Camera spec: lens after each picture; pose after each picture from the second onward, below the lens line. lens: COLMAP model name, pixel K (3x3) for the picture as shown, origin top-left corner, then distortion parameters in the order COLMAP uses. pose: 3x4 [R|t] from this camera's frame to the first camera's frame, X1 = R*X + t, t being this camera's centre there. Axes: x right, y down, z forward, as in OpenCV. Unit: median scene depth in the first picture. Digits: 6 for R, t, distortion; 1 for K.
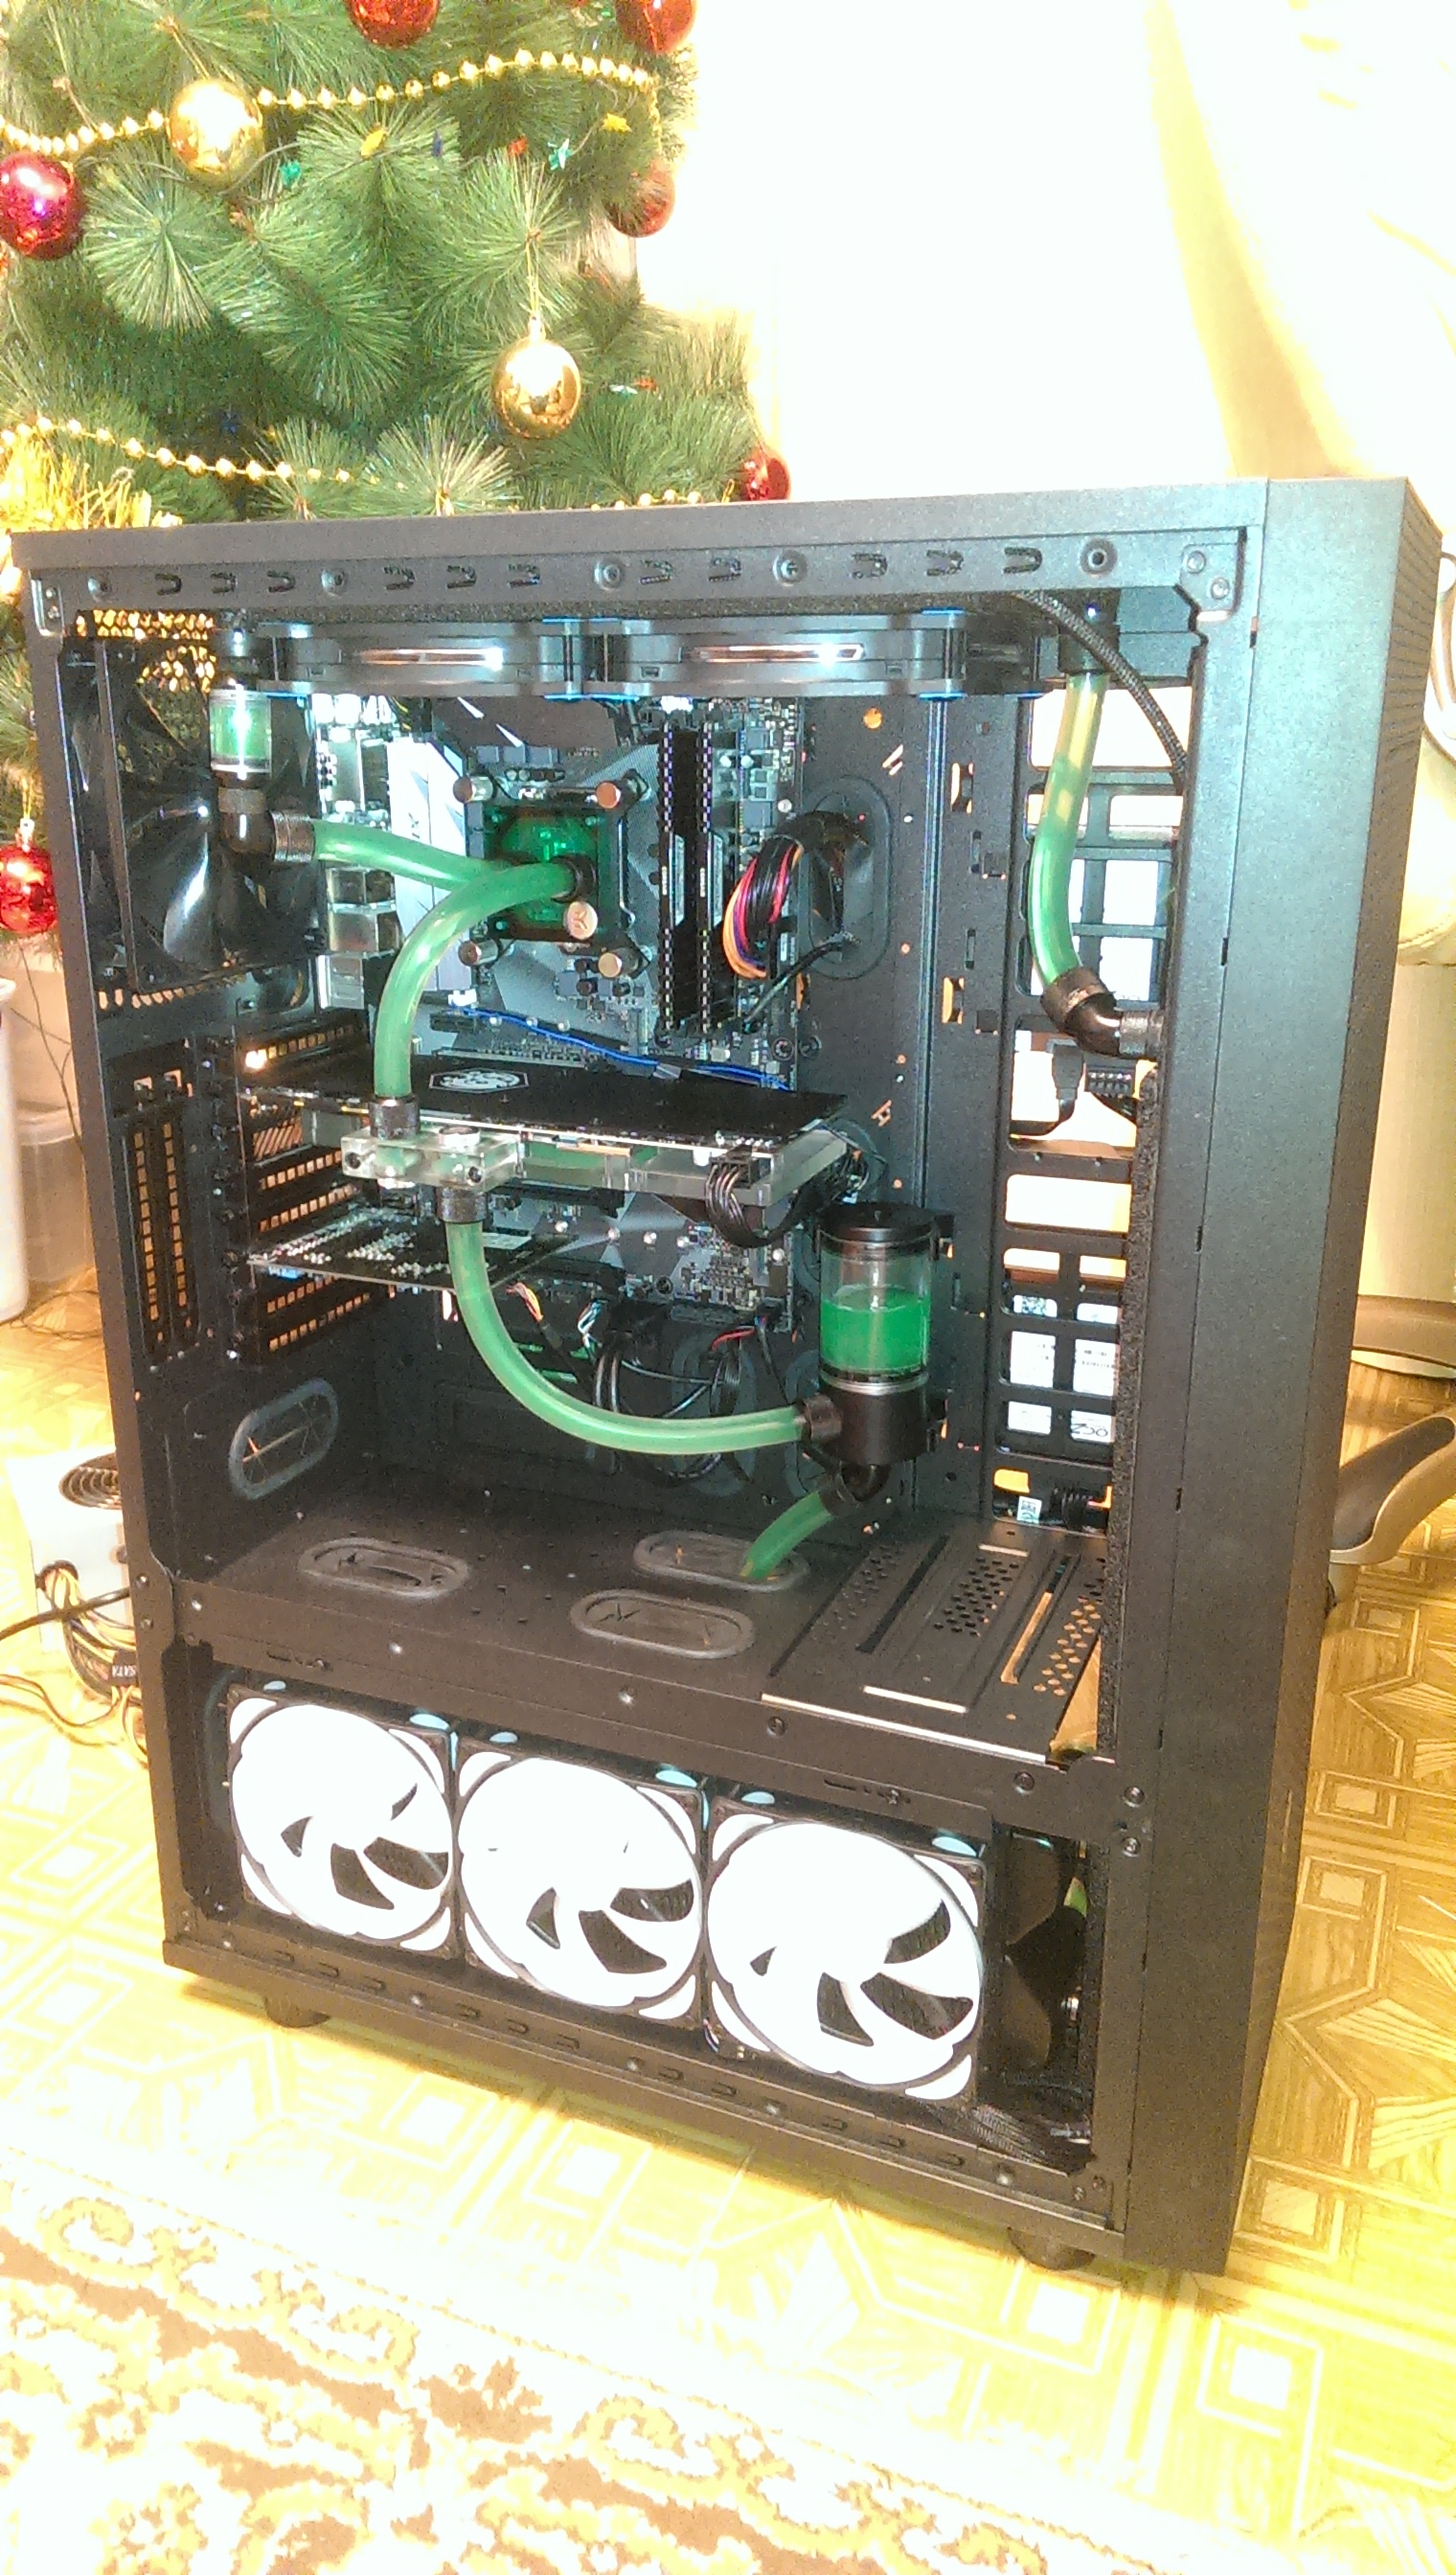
lens RADIAL K [[1826.7, 0, 732.5], [0, 1826.7, 1275.8], [0, 0, 1]] dist [0.017687, -0.000300]
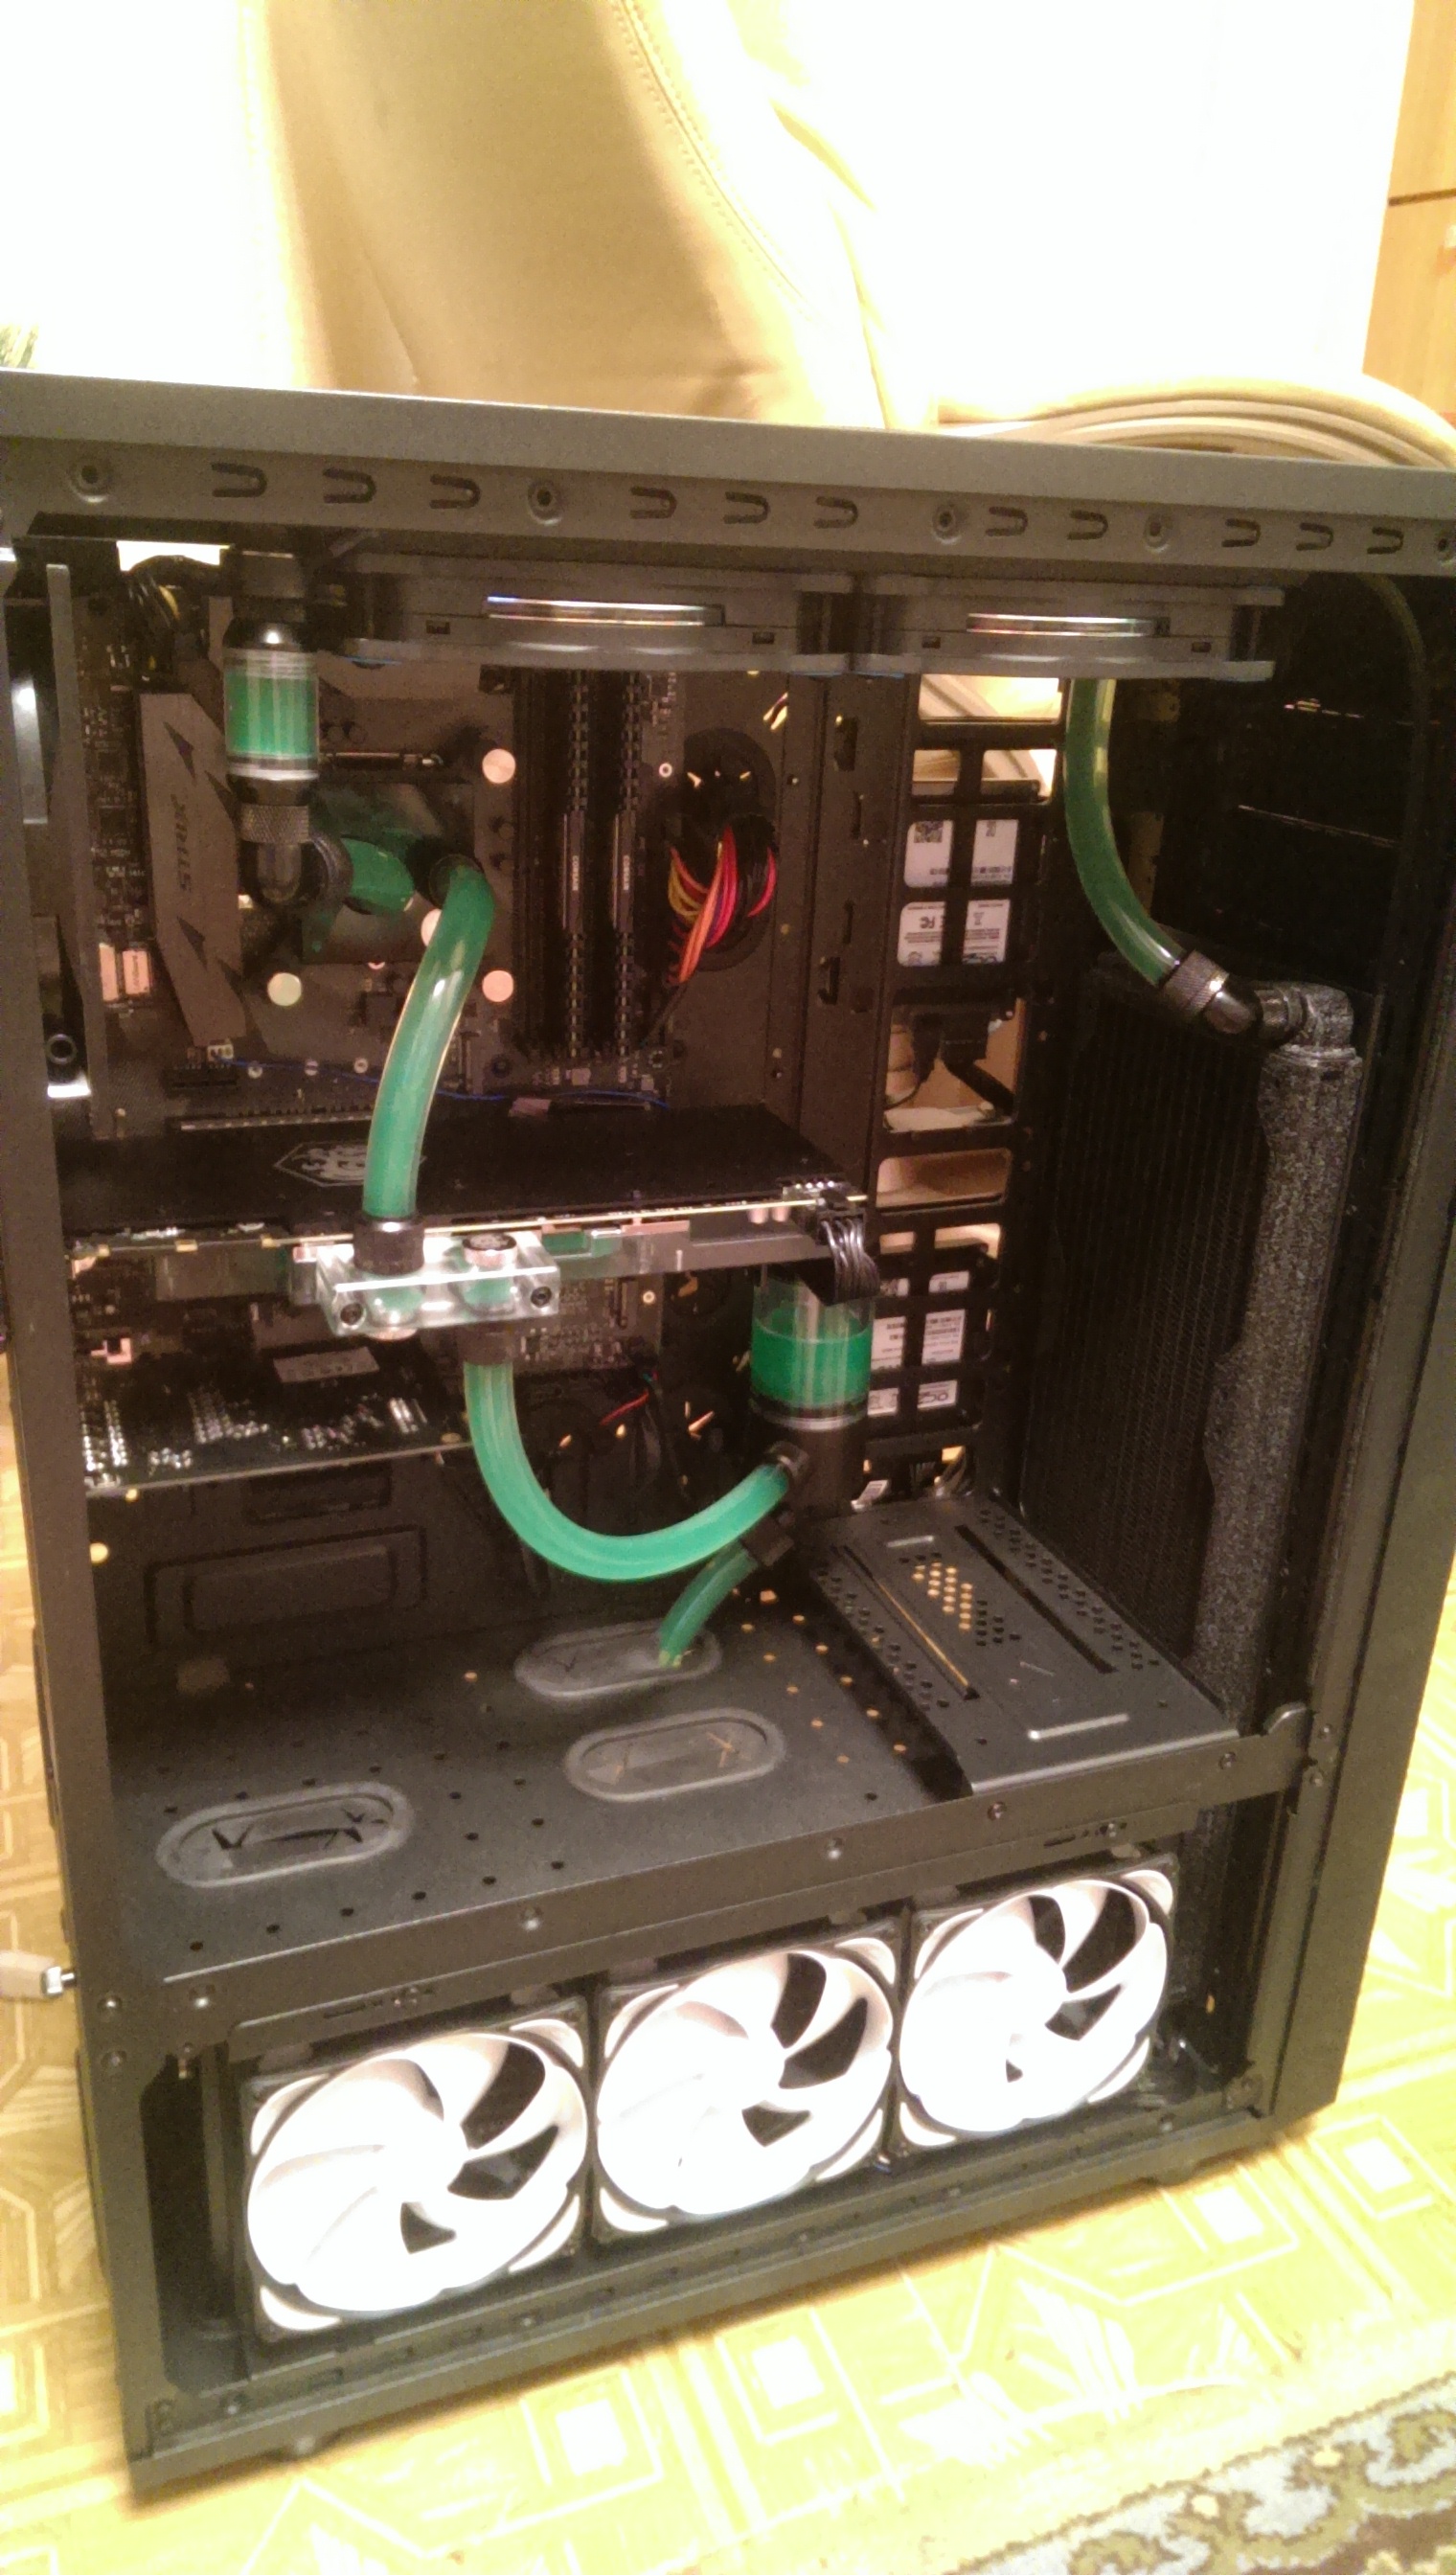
lens RADIAL K [[1861.0, 0, 728.0], [0, 1861.0, 1287.5], [0, 0, 1]] dist [0.002269, -0.001952]
pose [[0.722431, -0.227563, 0.652923, -0.533861], [0.165192, 0.973749, 0.156603, -0.151519], [-0.671420, -0.005277, 0.741058, 0.349077]]
